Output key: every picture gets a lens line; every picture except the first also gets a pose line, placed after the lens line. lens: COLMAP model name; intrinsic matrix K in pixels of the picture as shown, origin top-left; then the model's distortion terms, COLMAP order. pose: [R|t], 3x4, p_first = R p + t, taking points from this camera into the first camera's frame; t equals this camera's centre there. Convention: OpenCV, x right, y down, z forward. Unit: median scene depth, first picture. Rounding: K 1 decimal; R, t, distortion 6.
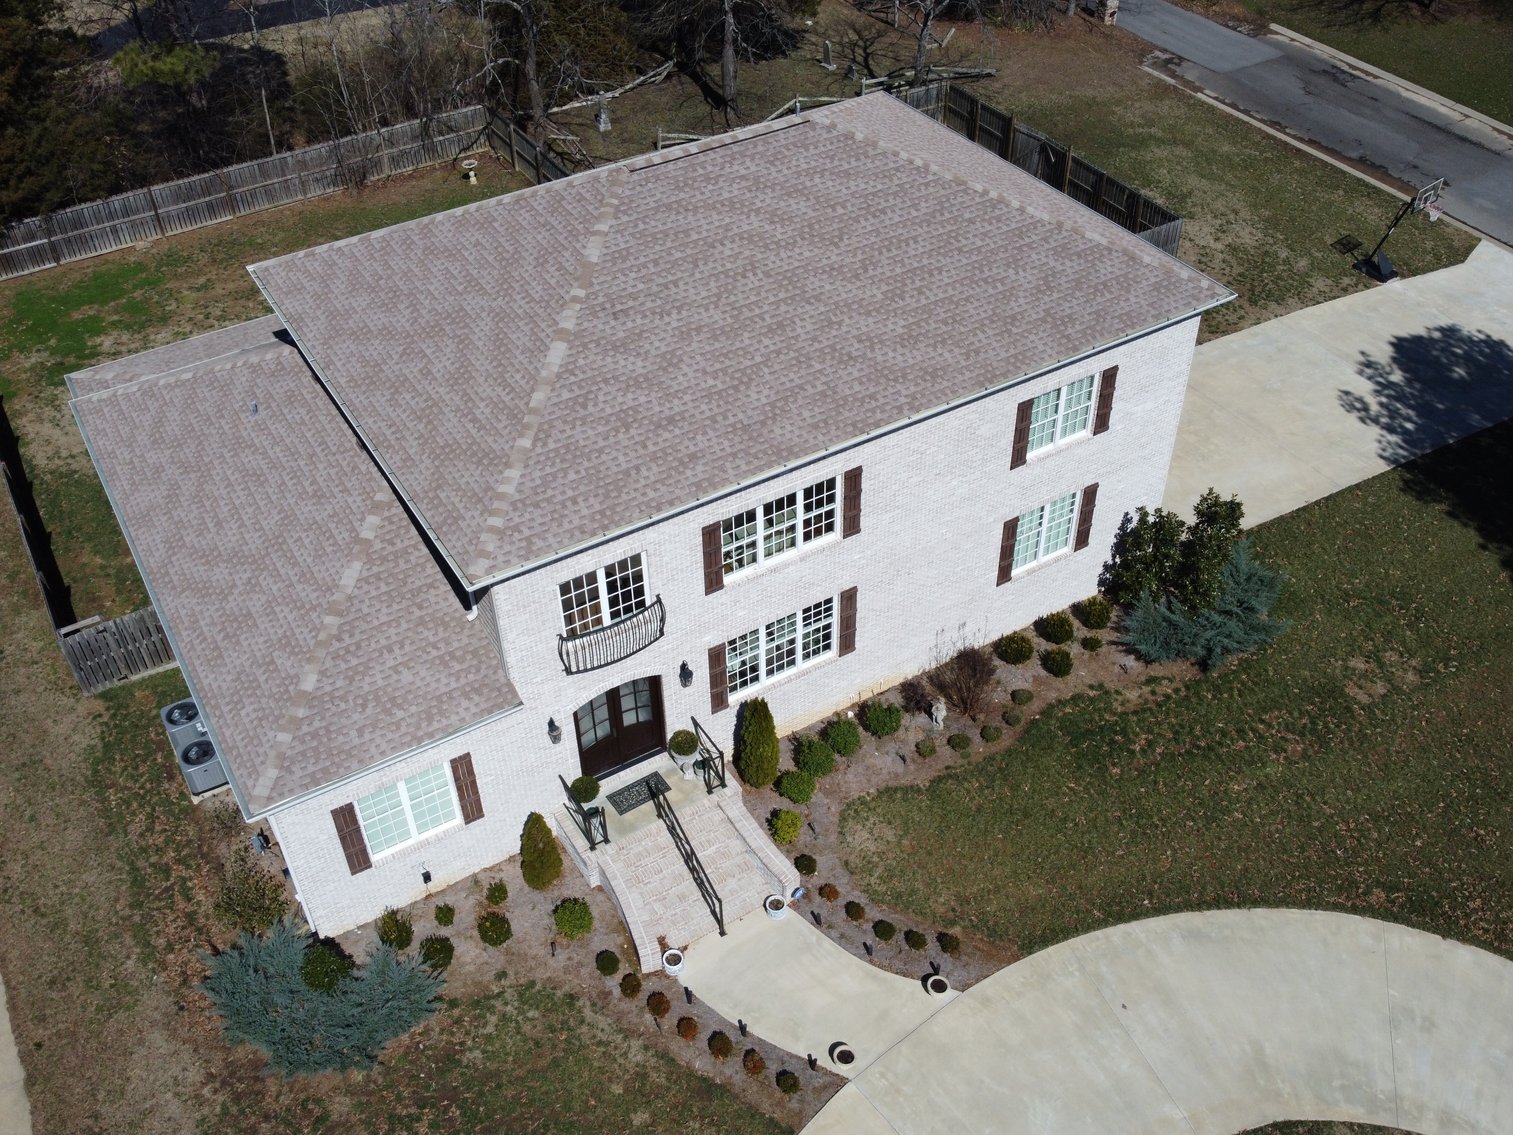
lens RADIAL K [[1423.2, 0, 747.6], [0, 1423.2, 586.0], [0, 0, 1]] dist [-0.001513, -0.007306]
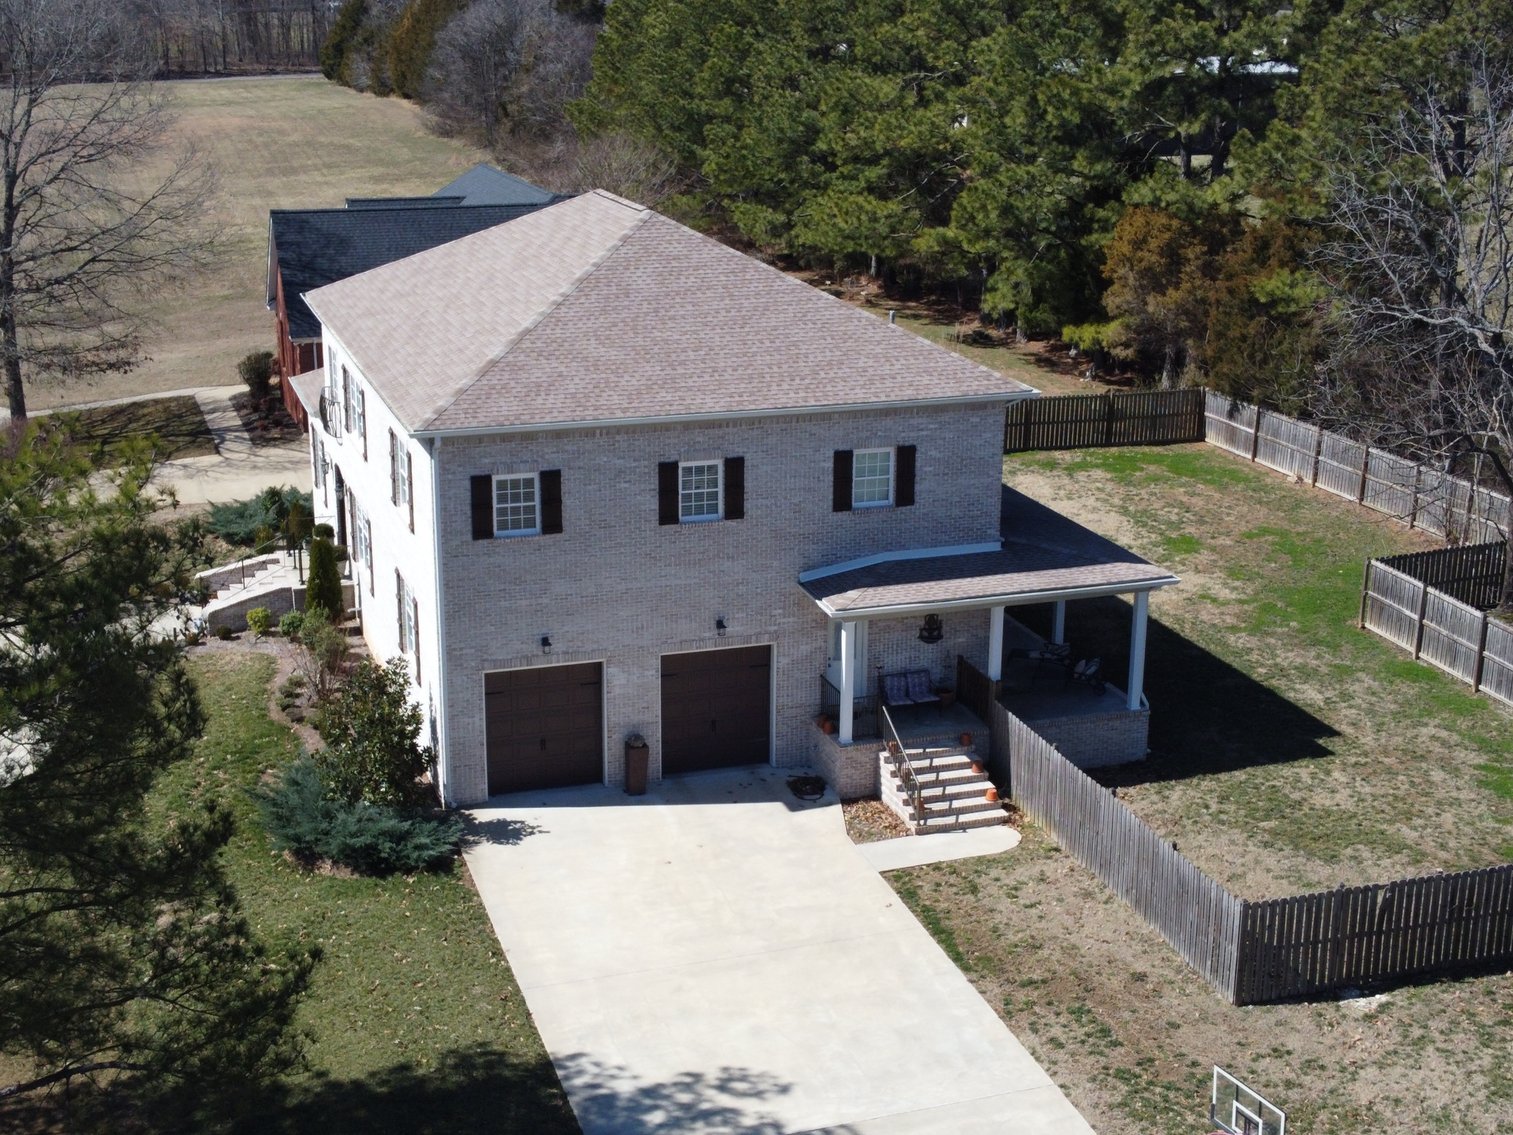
lens RADIAL K [[2028.8, 0, 752.1], [0, 2028.8, 598.1], [0, 0, 1]] dist [0.020149, -0.026383]
pose [[-0.215344, 0.313936, -0.924701, 1.571562], [-0.646893, 0.663495, 0.375905, -0.787485], [0.731544, 0.679131, 0.060204, 1.213492]]
